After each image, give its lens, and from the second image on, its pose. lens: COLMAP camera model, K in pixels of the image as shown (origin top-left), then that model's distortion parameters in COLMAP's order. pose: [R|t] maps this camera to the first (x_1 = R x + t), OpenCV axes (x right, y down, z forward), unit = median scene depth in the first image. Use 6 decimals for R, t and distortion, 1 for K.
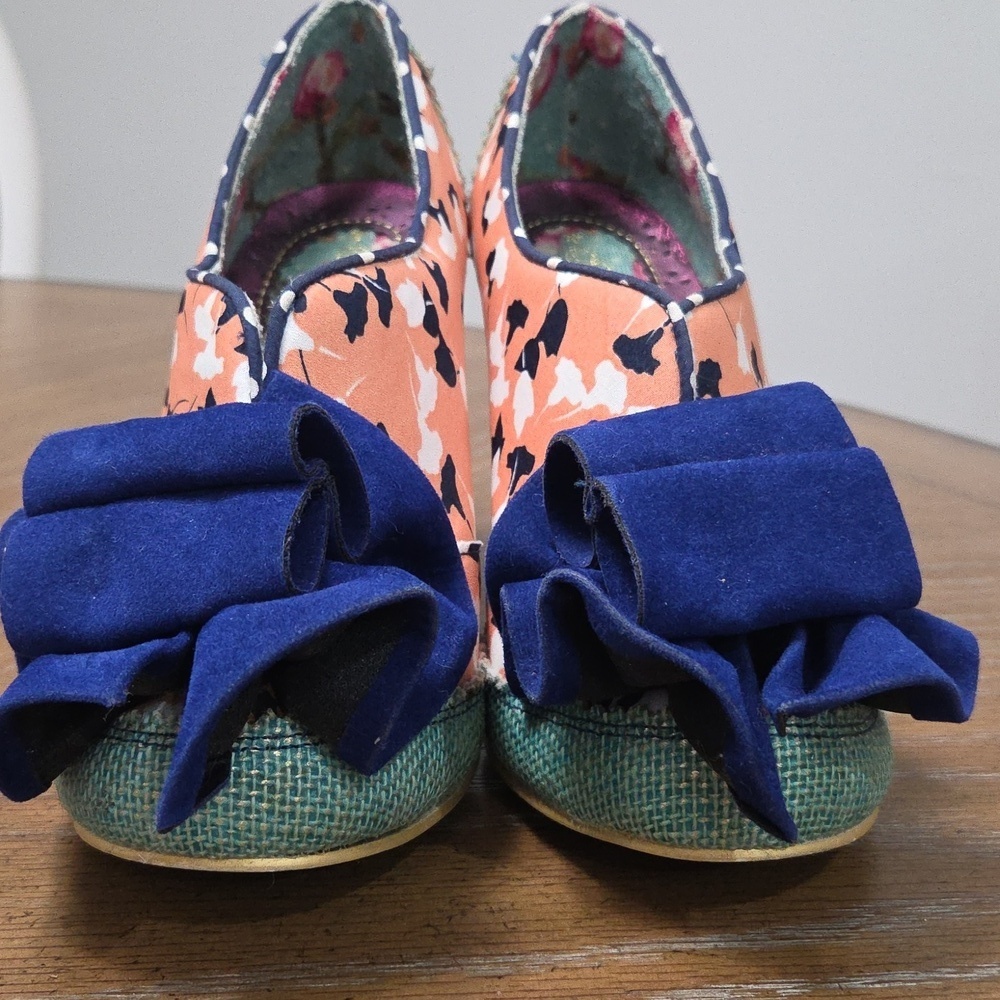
lens RADIAL K [[1509.4, 0, 492.5], [0, 1509.4, 491.4], [0, 0, 1]] dist [0.002757, 0.000000]
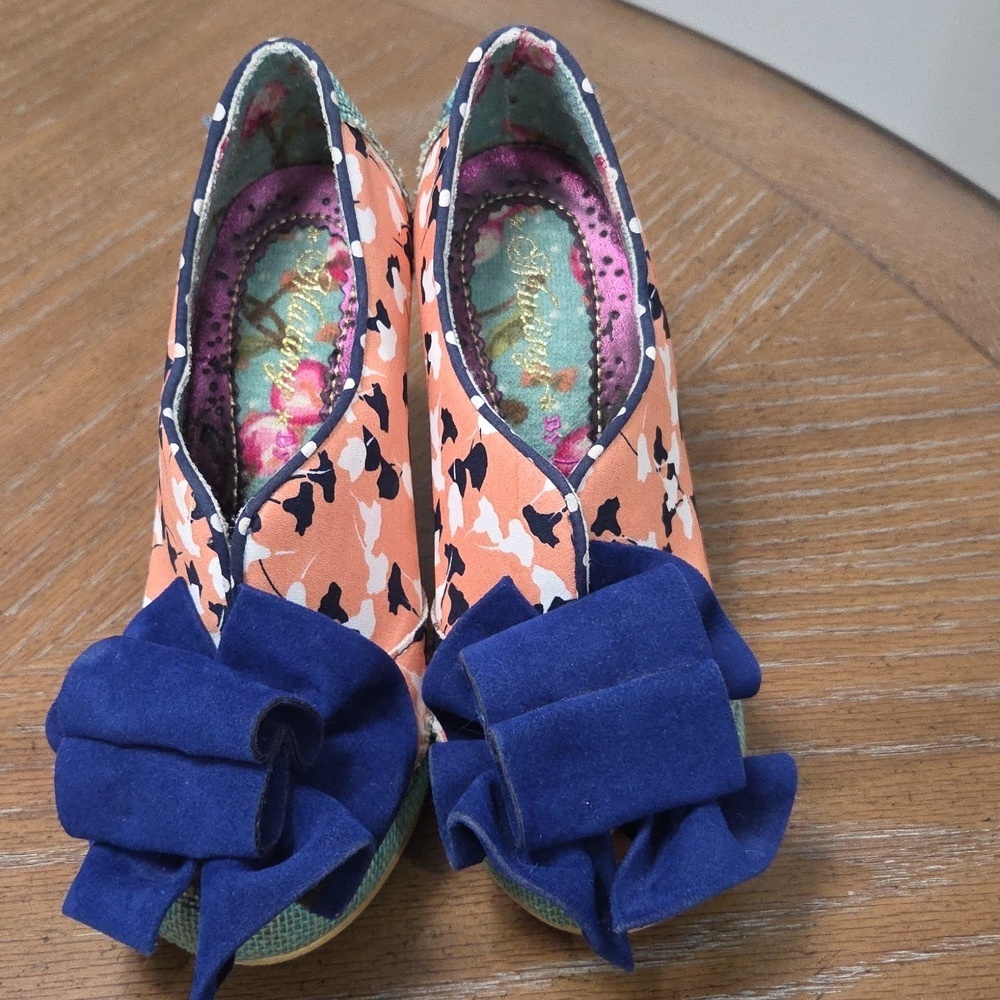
lens RADIAL K [[1509.4, 0, 476.4], [0, 1509.4, 456.9], [0, 0, 1]] dist [0.002757, 0.000000]
pose [[0.997994, -0.014351, -0.061667, 0.116266], [0.042422, 0.874588, 0.483008, -0.701474], [0.047002, -0.484655, 0.873442, -0.016535]]
